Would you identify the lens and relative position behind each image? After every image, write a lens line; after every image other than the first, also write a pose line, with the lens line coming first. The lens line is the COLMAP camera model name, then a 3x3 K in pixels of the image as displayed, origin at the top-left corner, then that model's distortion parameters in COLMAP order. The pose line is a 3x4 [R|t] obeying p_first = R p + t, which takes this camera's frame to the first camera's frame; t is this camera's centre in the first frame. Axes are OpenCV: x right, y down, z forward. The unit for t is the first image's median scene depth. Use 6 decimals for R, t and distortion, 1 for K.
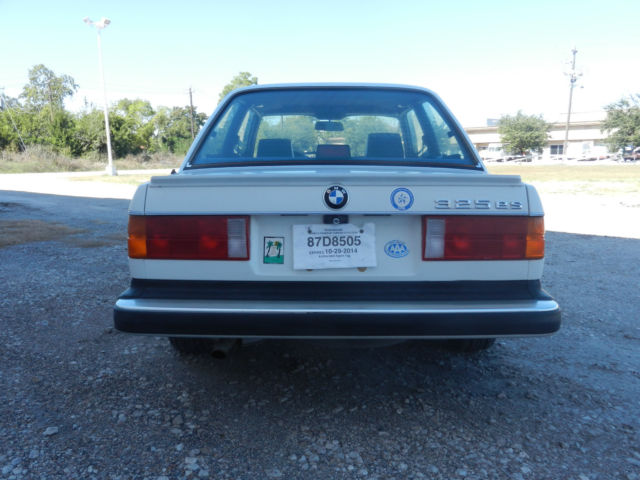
lens RADIAL K [[546.9, 0, 320.0], [0, 546.9, 240.0], [0, 0, 1]] dist [0.001929, 0.018474]
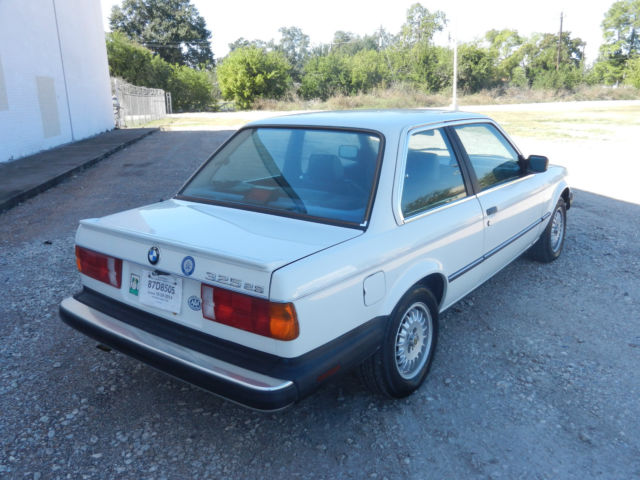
lens RADIAL K [[546.7, 0, 322.1], [0, 546.7, 237.6], [0, 0, 1]] dist [0.006435, 0.007424]
pose [[0.800770, 0.144375, -0.581312, 0.617679], [-0.074066, 0.986935, 0.143089, -0.189327], [0.594375, -0.071526, 0.801001, 0.118110]]
